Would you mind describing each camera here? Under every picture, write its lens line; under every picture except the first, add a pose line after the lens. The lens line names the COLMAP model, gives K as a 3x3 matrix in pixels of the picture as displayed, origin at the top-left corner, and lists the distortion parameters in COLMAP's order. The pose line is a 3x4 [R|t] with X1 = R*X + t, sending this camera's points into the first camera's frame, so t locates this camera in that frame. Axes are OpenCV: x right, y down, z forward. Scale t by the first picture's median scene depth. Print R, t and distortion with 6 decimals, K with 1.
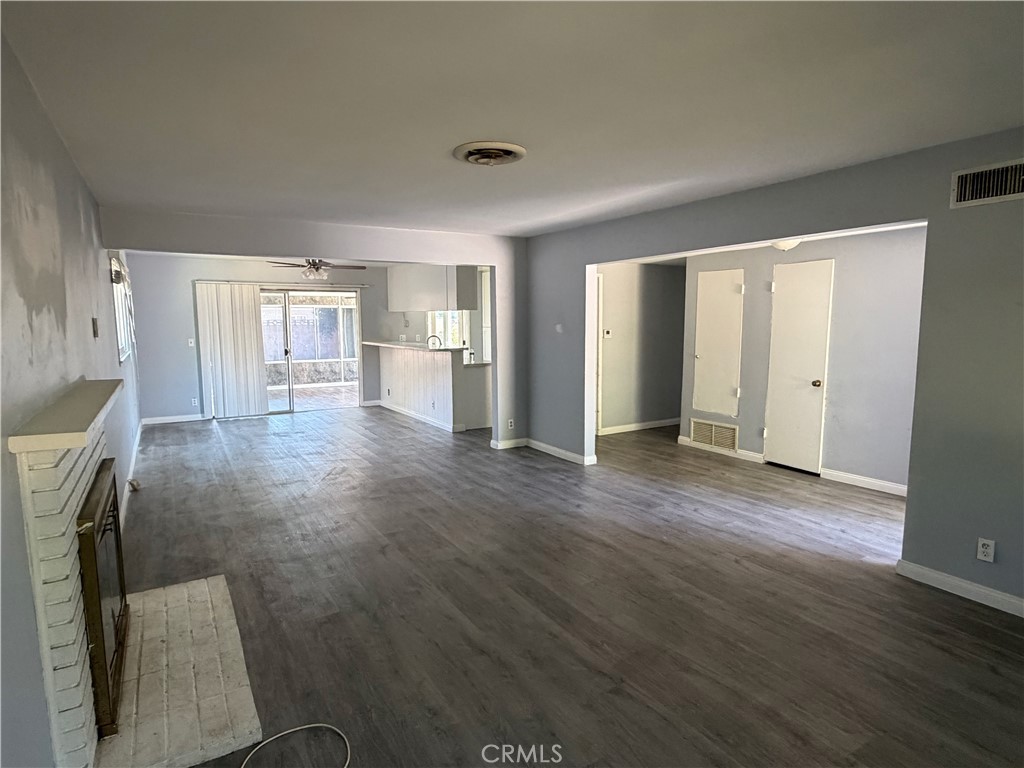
lens RADIAL K [[575.4, 0, 505.4], [0, 575.4, 388.7], [0, 0, 1]] dist [-0.000054, 0.001426]
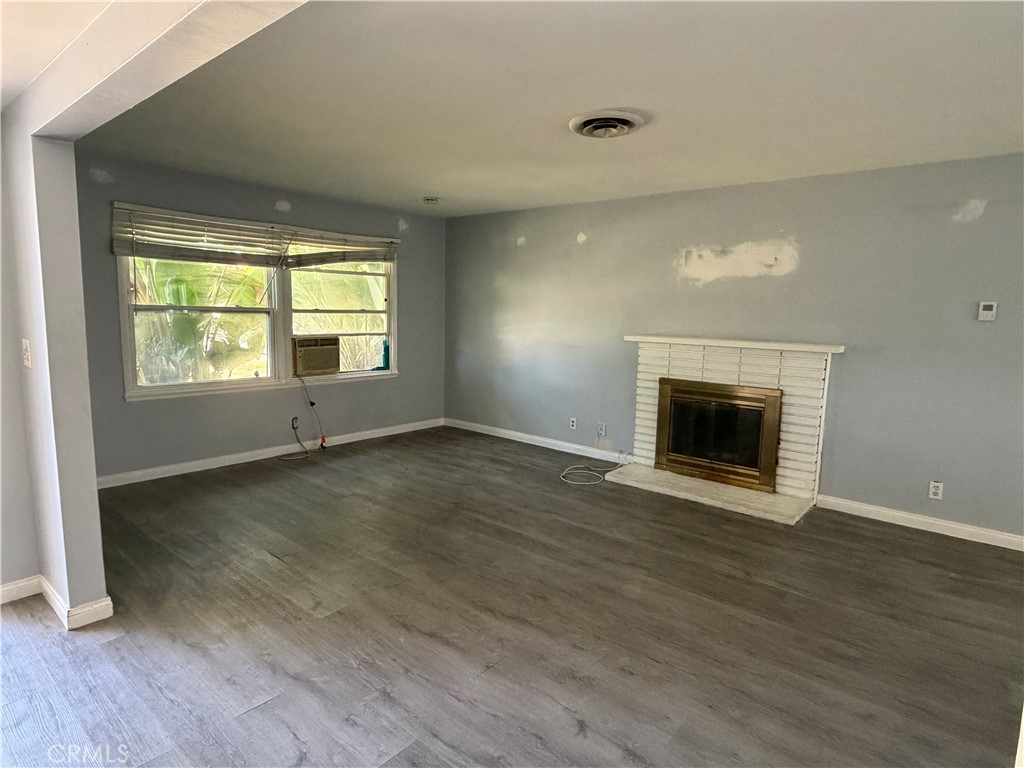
lens RADIAL K [[575.4, 0, 513.3], [0, 575.4, 387.2], [0, 0, 1]] dist [-0.000054, 0.001426]
pose [[-0.944424, 0.029027, -0.327445, 0.286462], [-0.057899, 0.965833, 0.252614, -0.133529], [0.323590, 0.257534, -0.910476, 1.223109]]
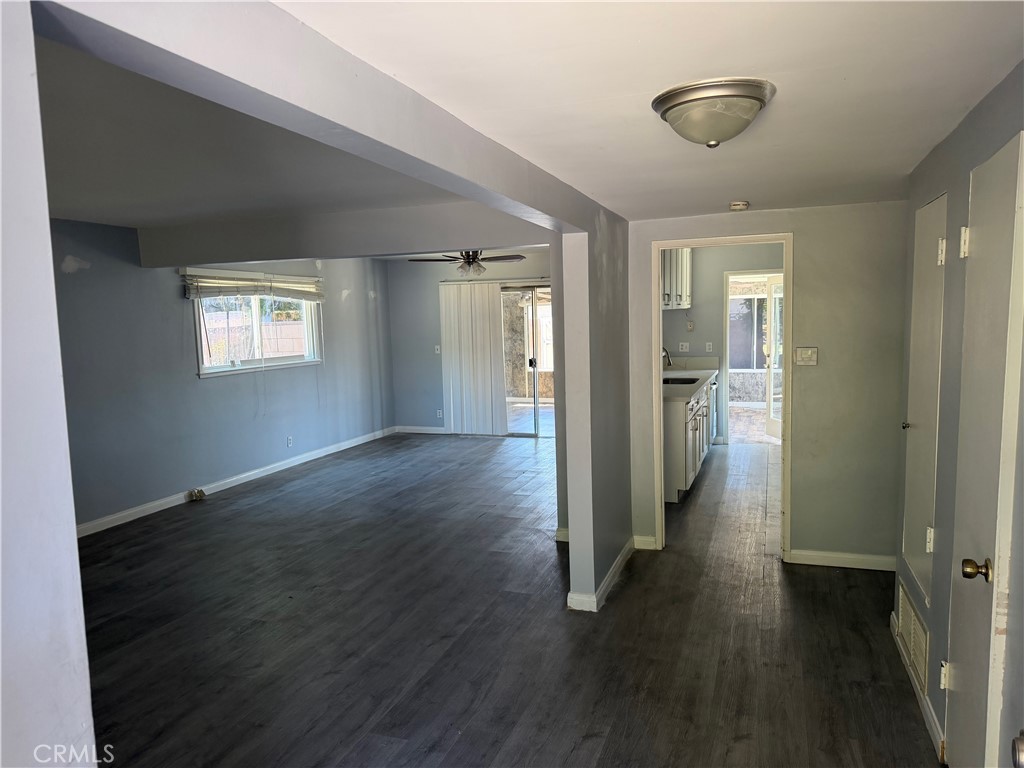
lens RADIAL K [[712.9, 0, 508.9], [0, 712.9, 388.6], [0, 0, 1]] dist [0.042836, -0.004834]
pose [[0.637213, 0.065497, -0.767900, 0.715038], [-0.069698, 0.997197, 0.027218, -0.100097], [0.767530, 0.036177, 0.639992, 0.628664]]
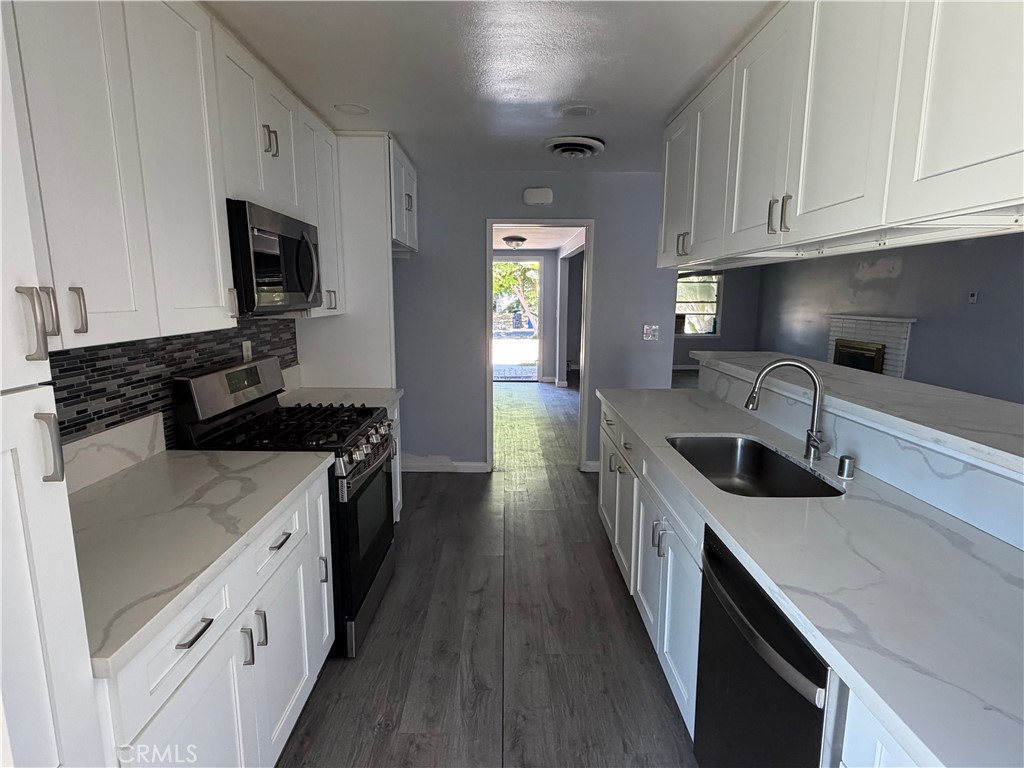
lens RADIAL K [[537.1, 0, 512.5], [0, 537.1, 383.3], [0, 0, 1]] dist [-0.000817, 0.001293]
pose [[-0.868649, -0.077759, 0.489287, -0.237927], [0.062585, 0.962471, 0.264068, -0.266022], [-0.491459, 0.260005, -0.831183, 2.228170]]
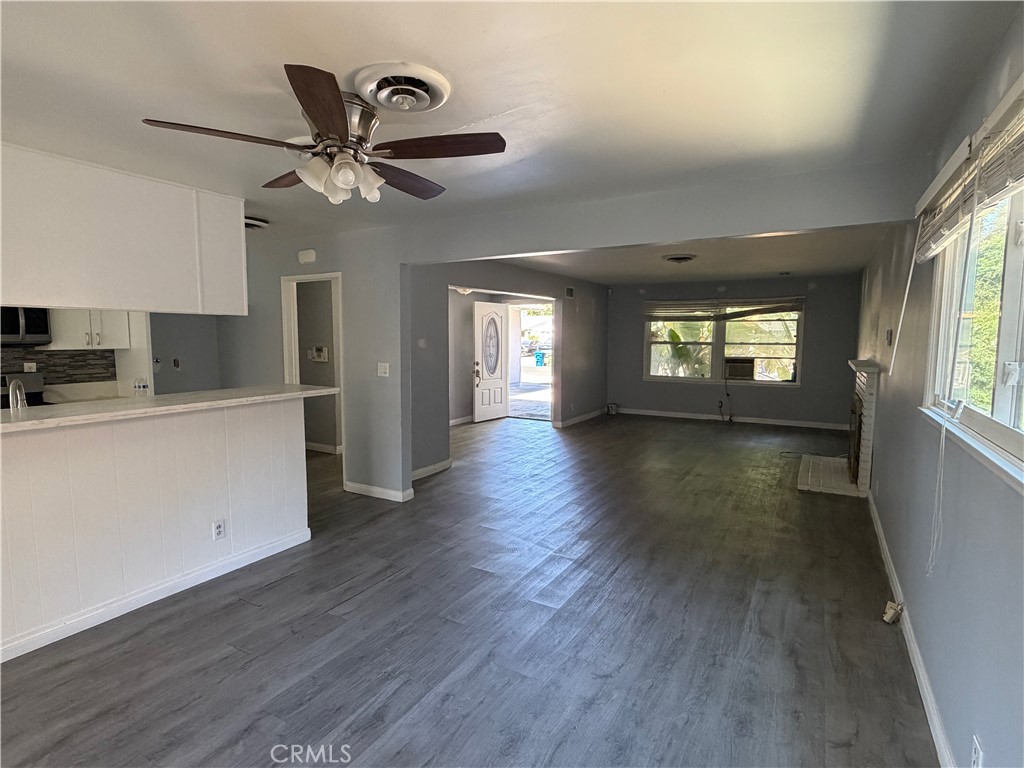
lens RADIAL K [[537.1, 0, 509.4], [0, 537.1, 384.3], [0, 0, 1]] dist [-0.000817, 0.001293]
pose [[-0.491736, -0.074414, 0.867559, -0.952739], [0.108762, 0.983290, 0.145987, -0.190554], [-0.863925, 0.166144, -0.475425, 1.632025]]
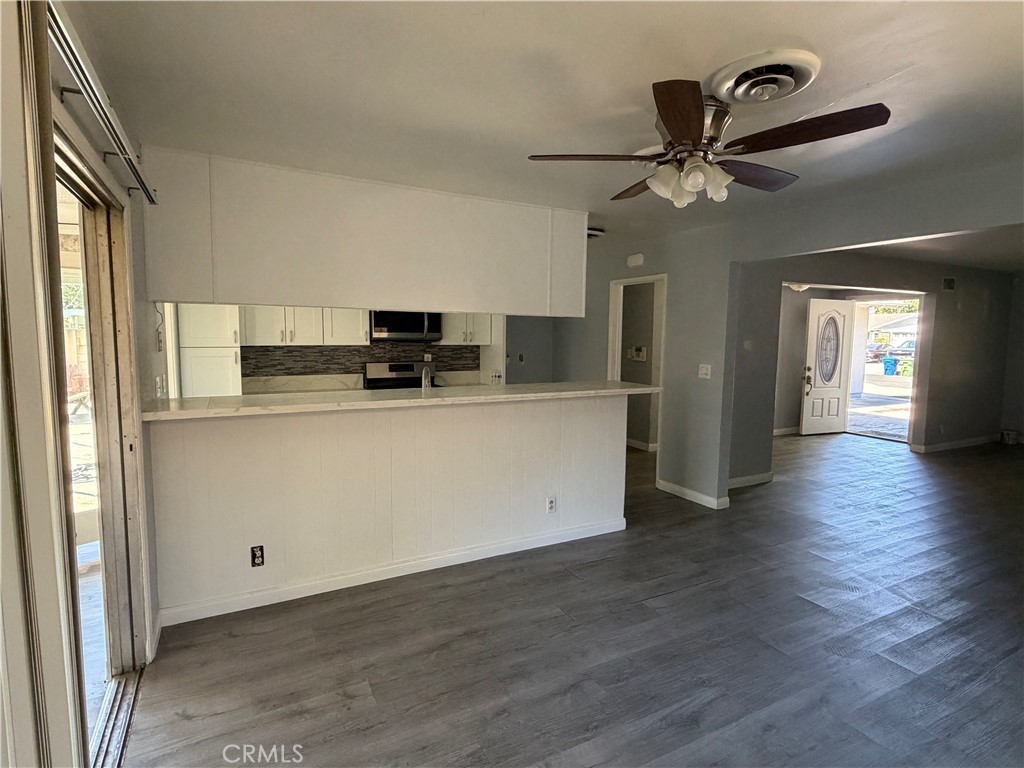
lens RADIAL K [[537.1, 0, 511.2], [0, 537.1, 382.6], [0, 0, 1]] dist [-0.000817, 0.001293]
pose [[0.042902, -0.084520, 0.995498, -0.956958], [0.113224, 0.990407, 0.079209, -0.193446], [-0.992643, 0.109316, 0.052061, 1.654573]]
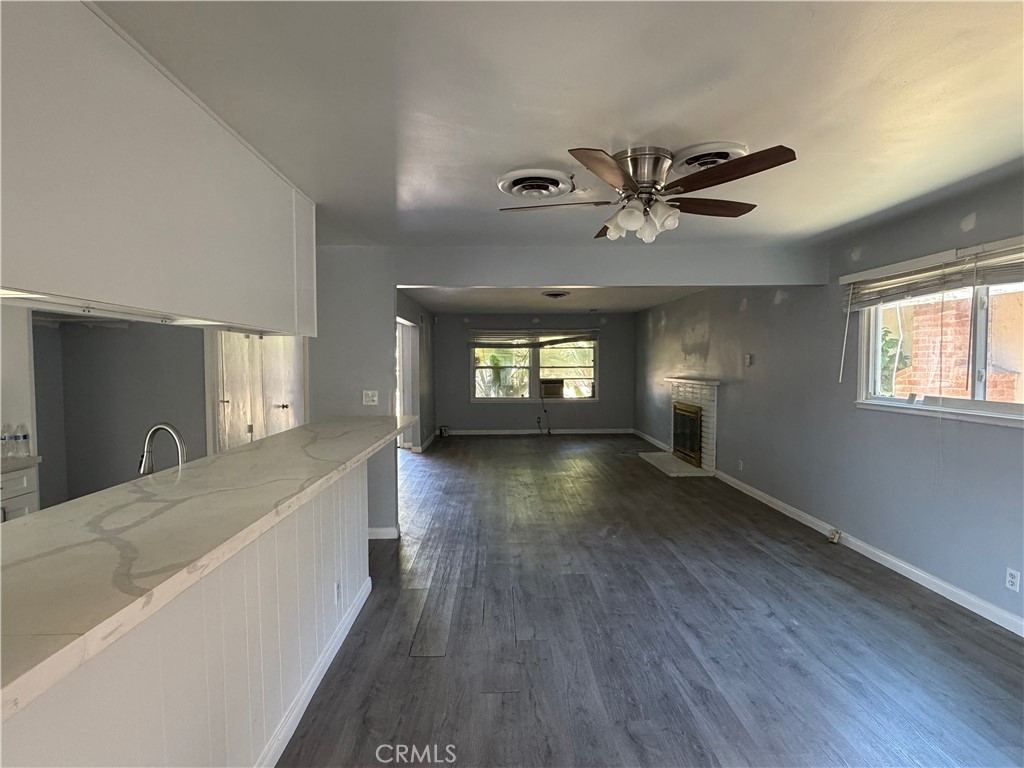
lens RADIAL K [[537.1, 0, 510.3], [0, 537.1, 388.4], [0, 0, 1]] dist [-0.000817, 0.001293]
pose [[-0.875547, -0.013727, 0.482937, -0.632878], [0.069938, 0.985466, 0.154806, -0.236611], [-0.478043, 0.169315, -0.861862, 2.018690]]
